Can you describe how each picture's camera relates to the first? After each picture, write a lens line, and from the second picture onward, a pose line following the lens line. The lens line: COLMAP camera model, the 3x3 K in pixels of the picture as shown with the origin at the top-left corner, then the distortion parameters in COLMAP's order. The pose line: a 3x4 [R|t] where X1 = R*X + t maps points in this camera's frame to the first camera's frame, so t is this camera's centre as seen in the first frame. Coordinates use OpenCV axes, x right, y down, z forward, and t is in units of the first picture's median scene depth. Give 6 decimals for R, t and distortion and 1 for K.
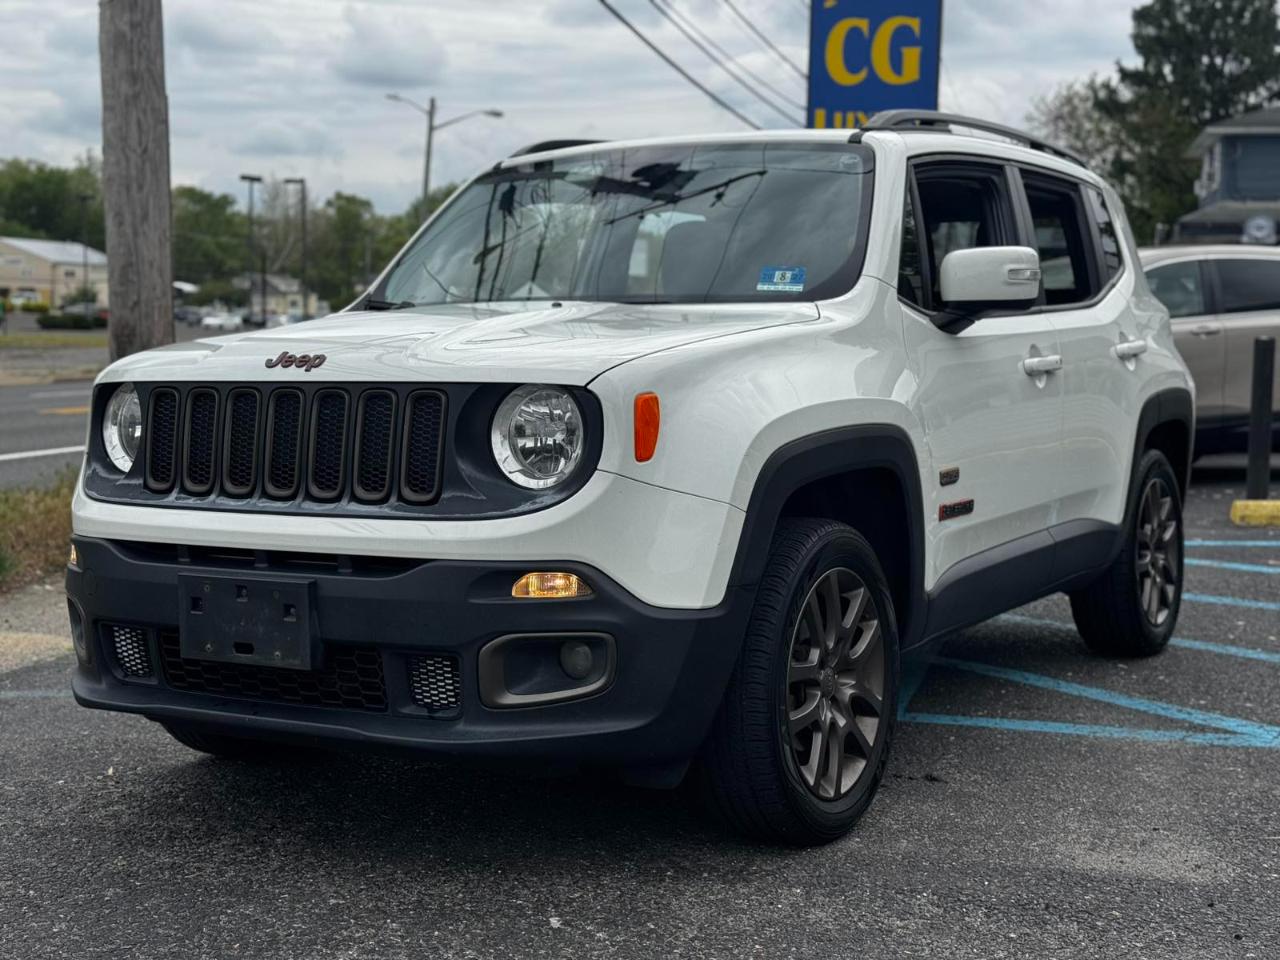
lens RADIAL K [[1771.5, 0, 640.0], [0, 1771.5, 480.0], [0, 0, 1]] dist [0.190665, -0.381425]
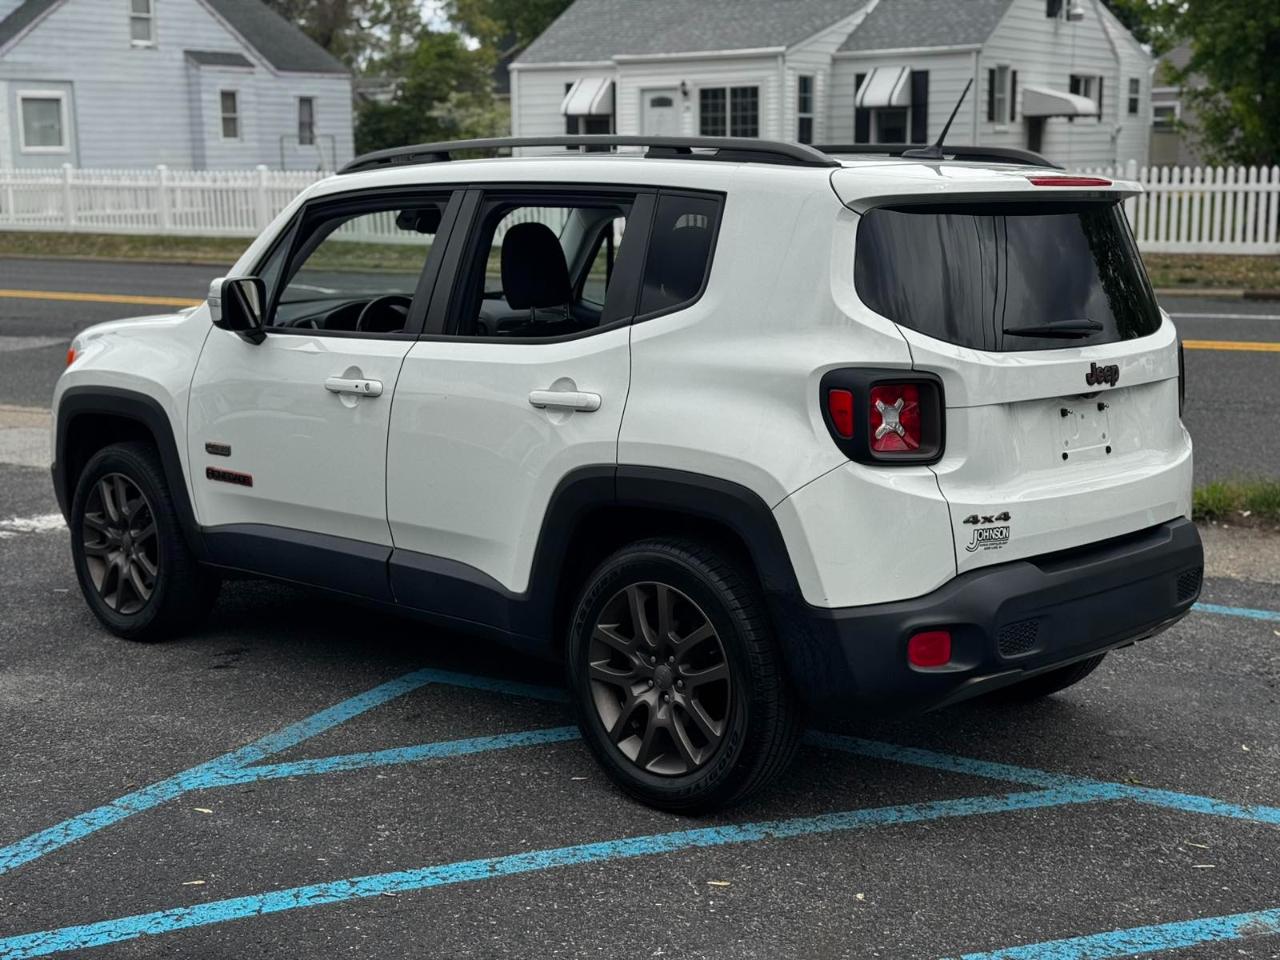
lens RADIAL K [[1771.5, 0, 640.0], [0, 1771.5, 480.0], [0, 0, 1]] dist [0.190665, -0.381425]
pose [[-0.224746, 0.162977, -0.960691, 1.537803], [-0.078173, 0.979720, 0.184494, -0.276921], [0.971277, 0.116565, -0.207447, 1.759747]]
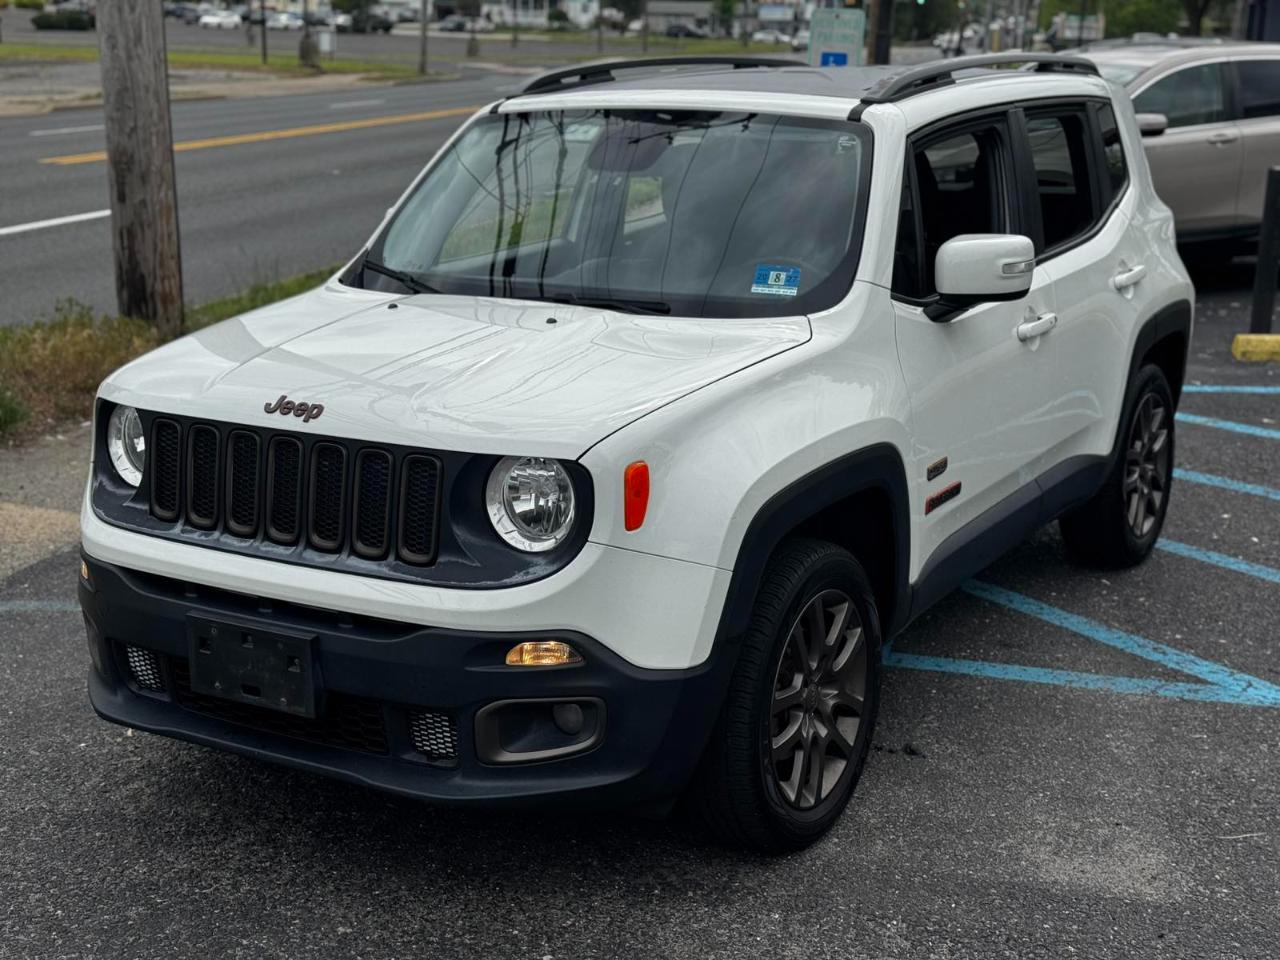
lens RADIAL K [[1772.4, 0, 645.3], [0, 1772.4, 480.5], [0, 0, 1]] dist [0.172155, -0.283520]
pose [[0.999975, 0.006490, -0.002899, 0.010203], [-0.005926, 0.986443, 0.163999, -0.180201], [0.003924, -0.163978, 0.986456, -0.010514]]
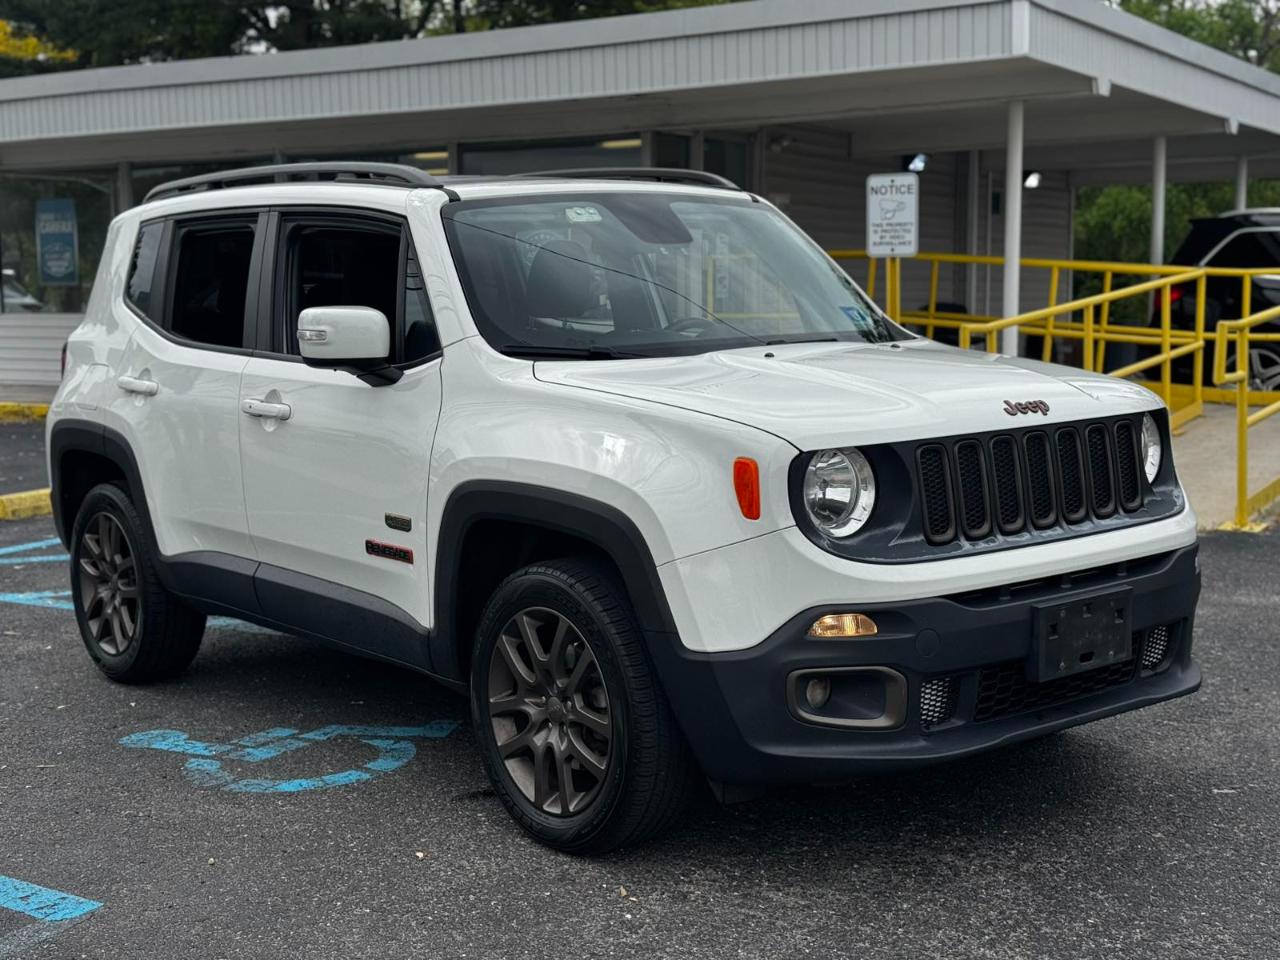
lens RADIAL K [[1772.6, 0, 632.2], [0, 1772.6, 475.8], [0, 0, 1]] dist [0.175710, -0.296438]
pose [[0.344351, -0.109211, 0.932467, -1.252604], [0.091561, 0.992383, 0.082416, -0.130409], [-0.934366, 0.056998, 0.351727, 0.774459]]
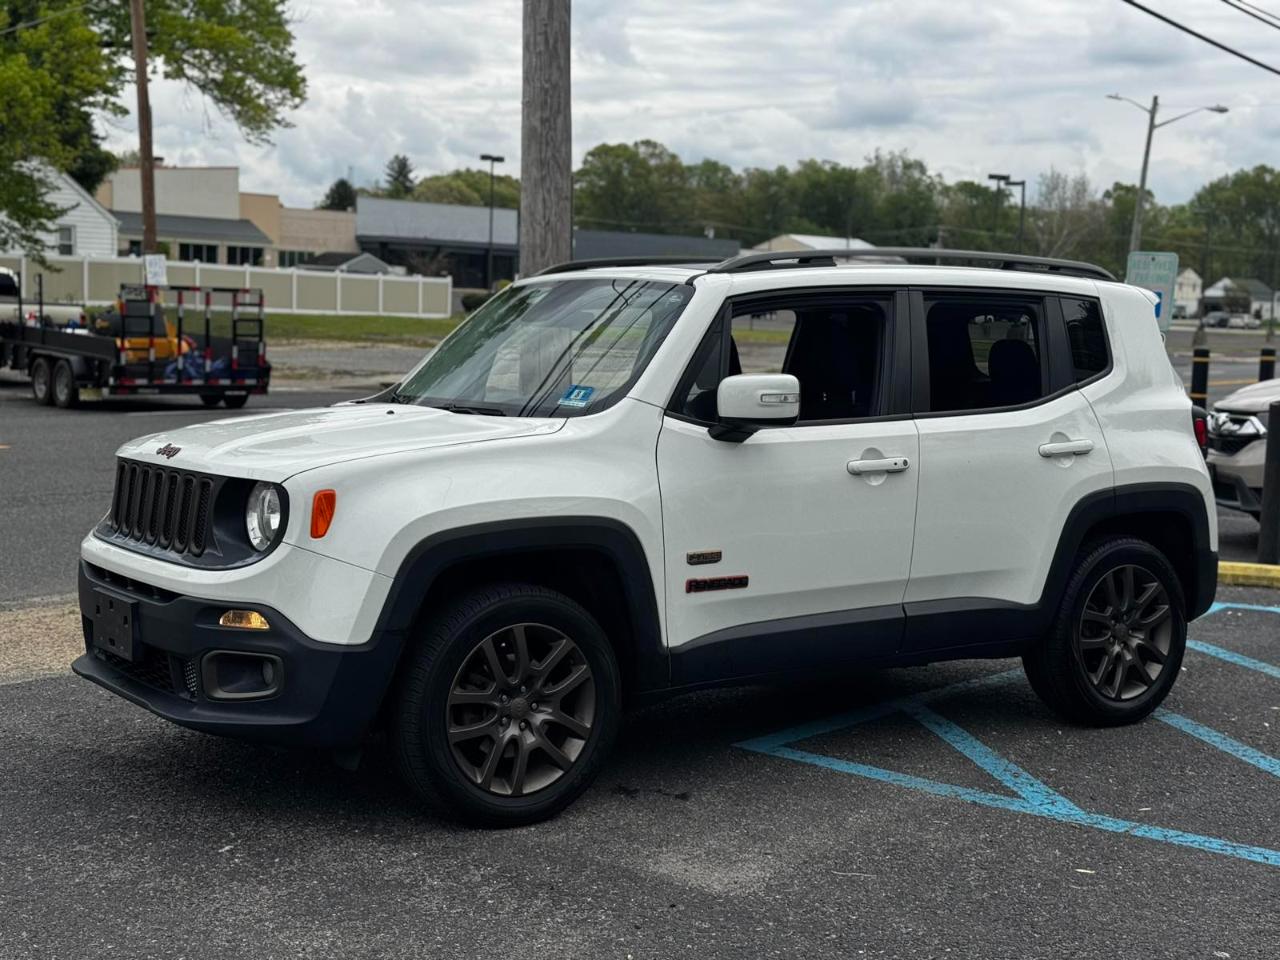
lens RADIAL K [[1771.5, 0, 640.0], [0, 1771.5, 480.0], [0, 0, 1]] dist [0.190665, -0.381425]
pose [[0.908859, 0.058315, -0.413008, 0.716793], [-0.056187, 0.998270, 0.017307, -0.083738], [0.413303, 0.007476, 0.910563, -0.172517]]
